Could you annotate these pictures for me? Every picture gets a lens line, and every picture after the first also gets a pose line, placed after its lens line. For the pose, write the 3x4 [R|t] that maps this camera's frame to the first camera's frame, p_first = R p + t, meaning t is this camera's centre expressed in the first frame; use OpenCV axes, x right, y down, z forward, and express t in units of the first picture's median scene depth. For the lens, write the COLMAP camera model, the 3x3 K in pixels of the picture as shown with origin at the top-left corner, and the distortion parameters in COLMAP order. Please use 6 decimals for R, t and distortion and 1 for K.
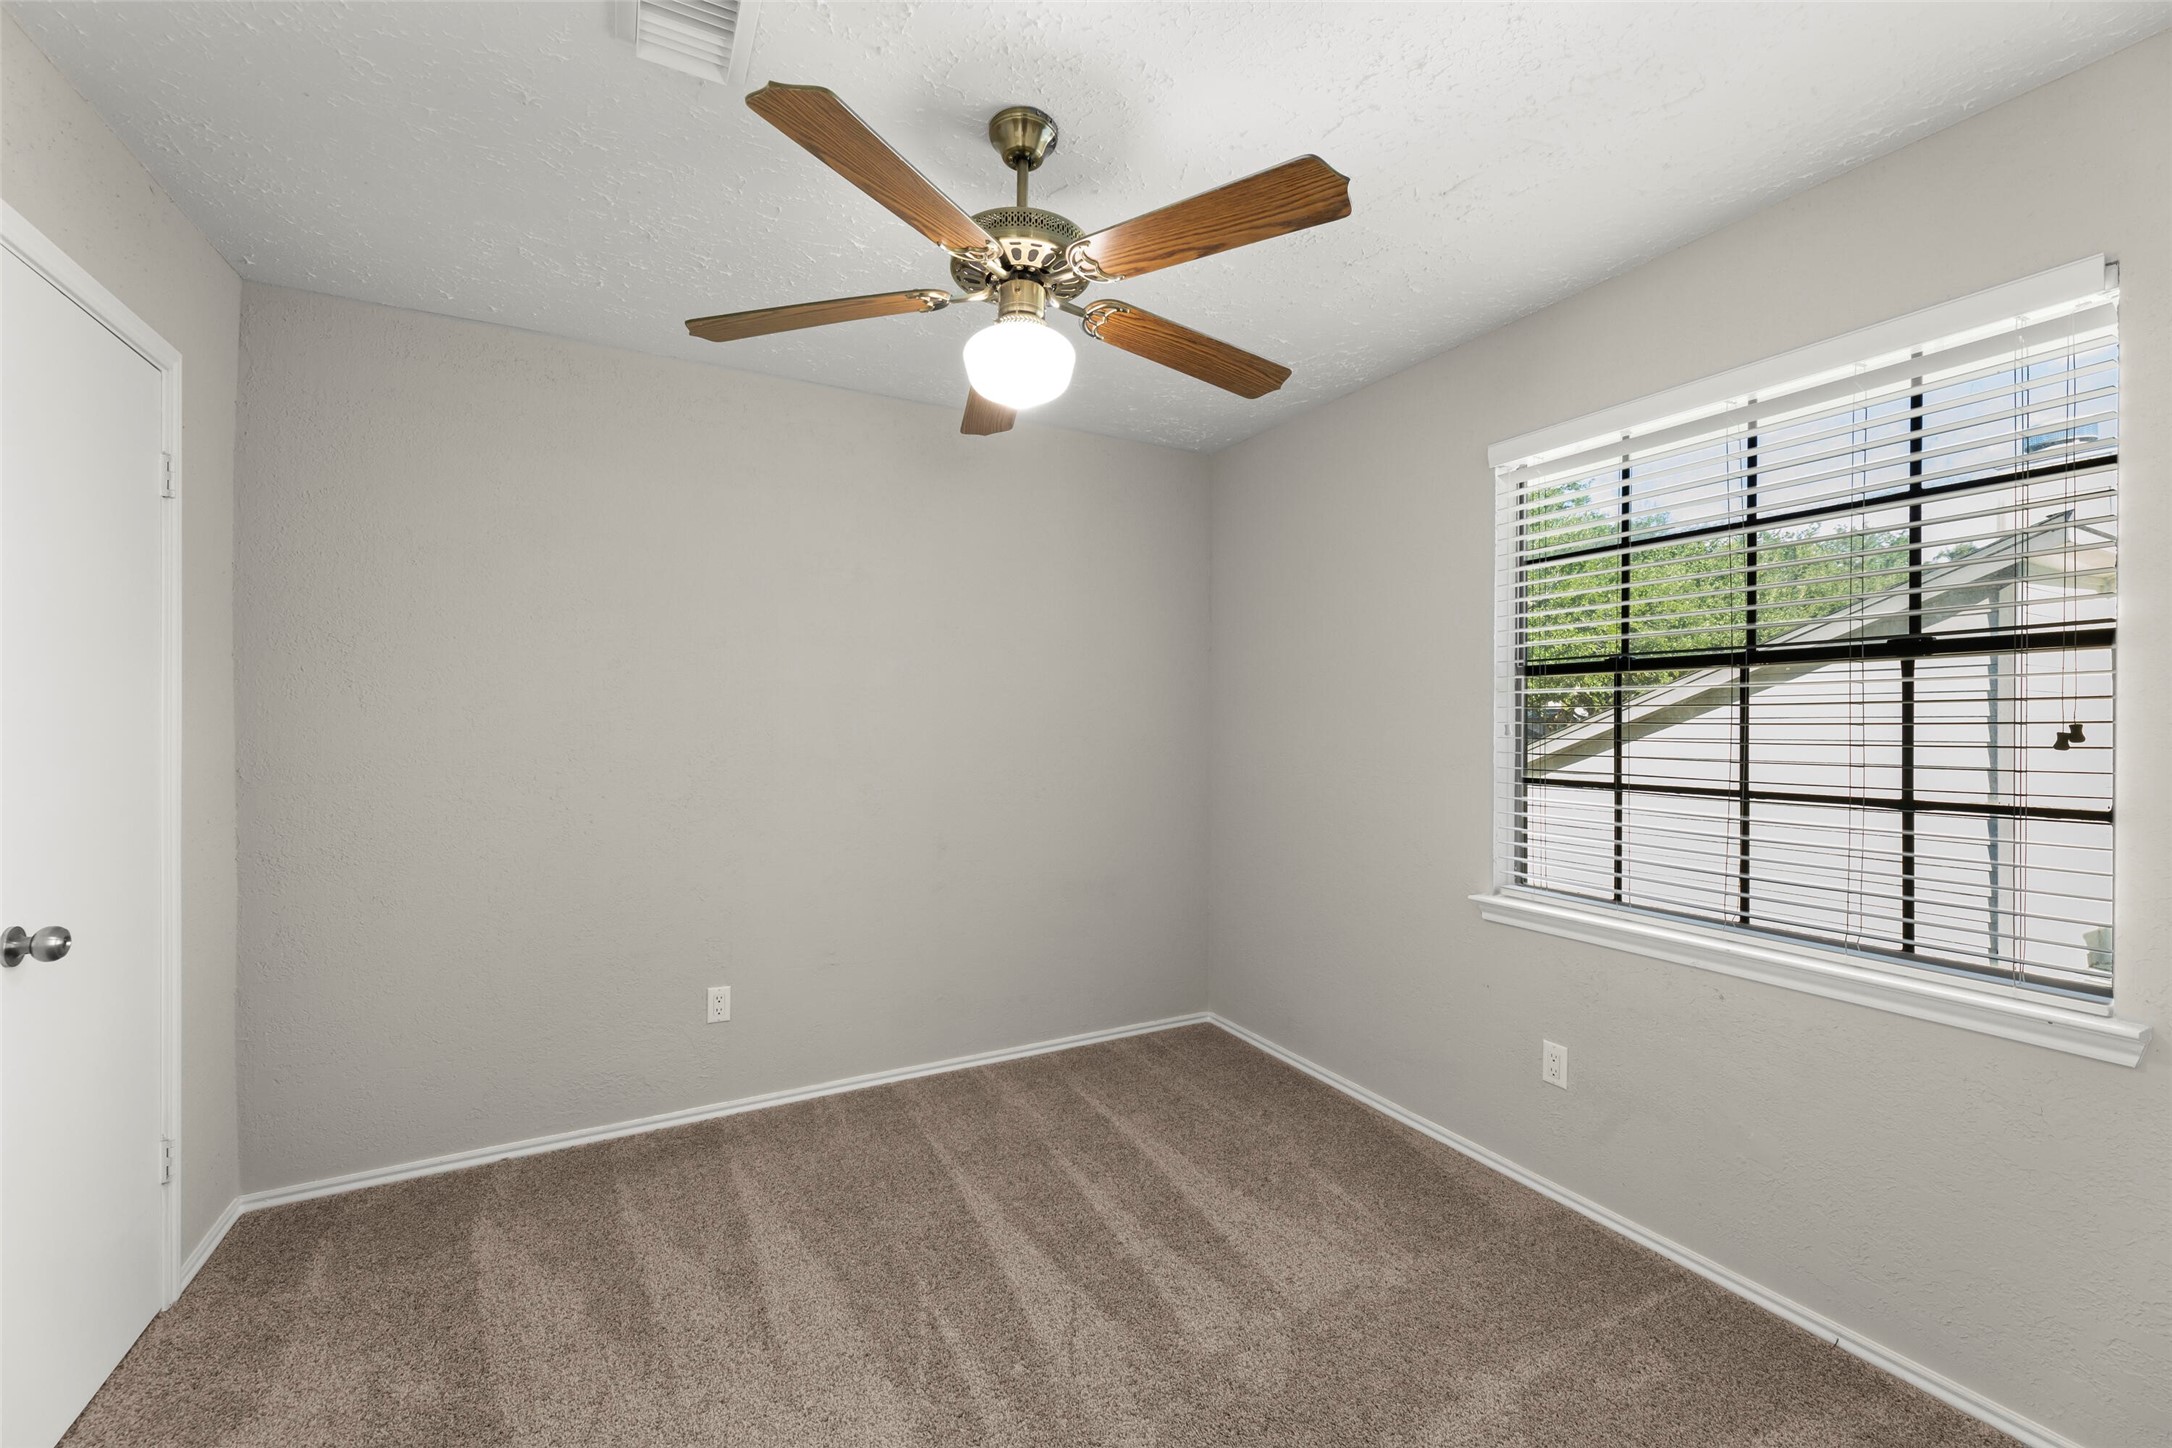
lens RADIAL K [[869.6, 0, 1078.7], [0, 869.6, 727.1], [0, 0, 1]] dist [-0.000059, 0.000238]
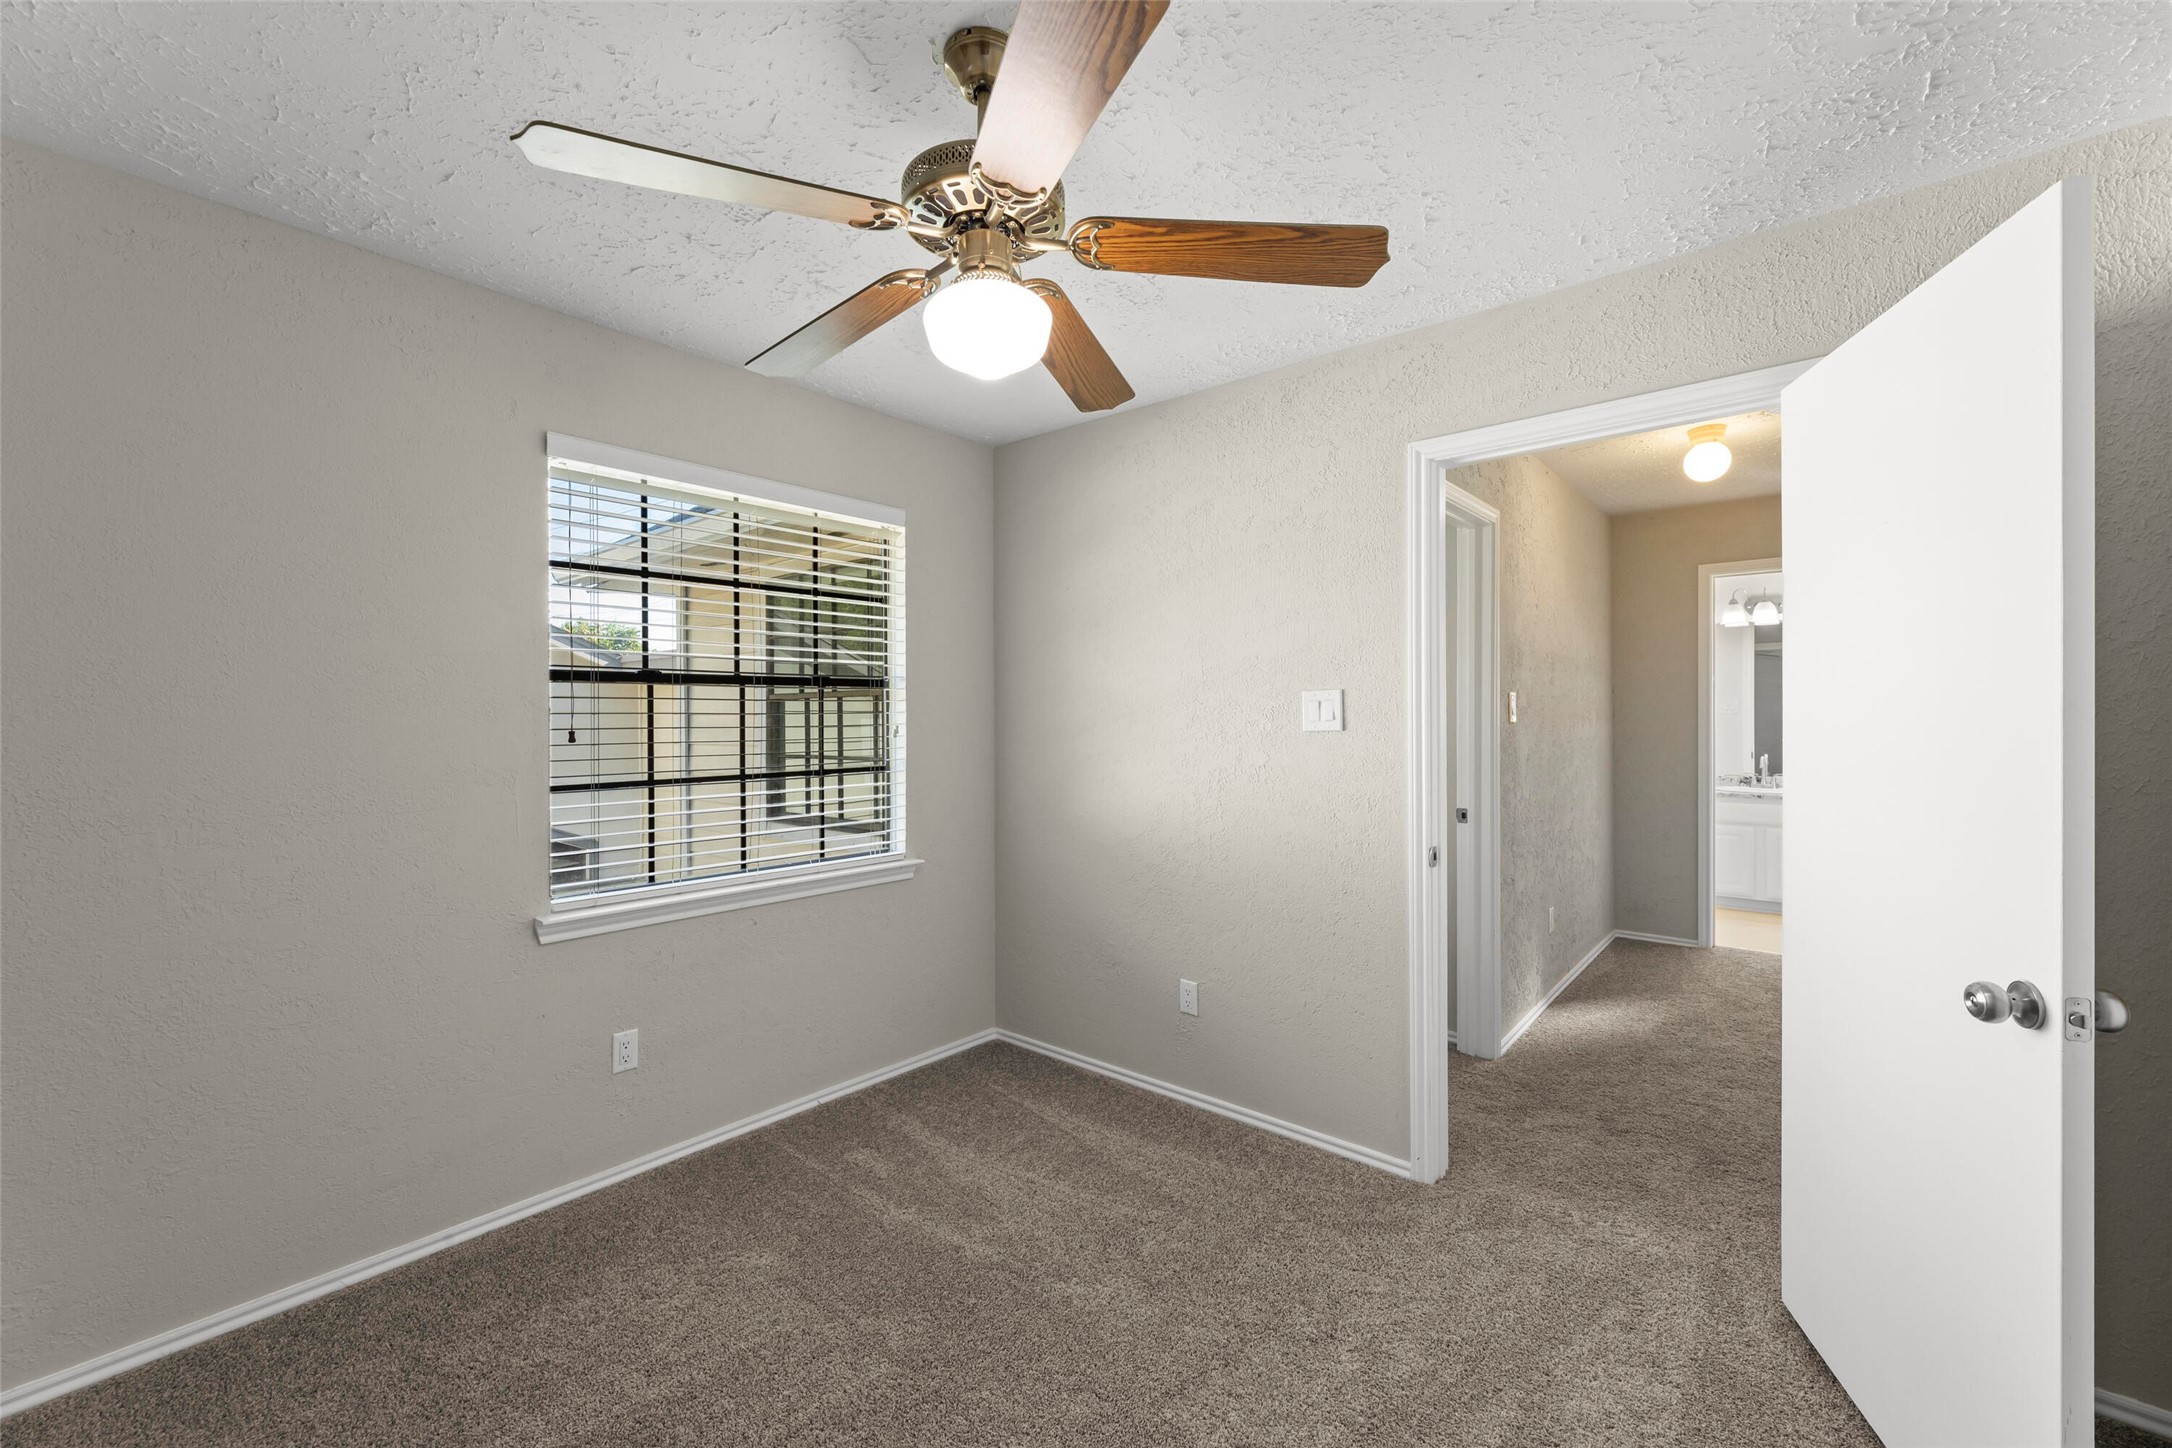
lens RADIAL K [[869.6, 0, 1078.7], [0, 869.6, 727.1], [0, 0, 1]] dist [-0.000059, 0.000238]
pose [[-0.367802, -0.000213, 0.929904, -0.658686], [0.014283, 0.999881, 0.005879, -0.004530], [-0.929794, 0.015444, -0.367755, 0.895769]]
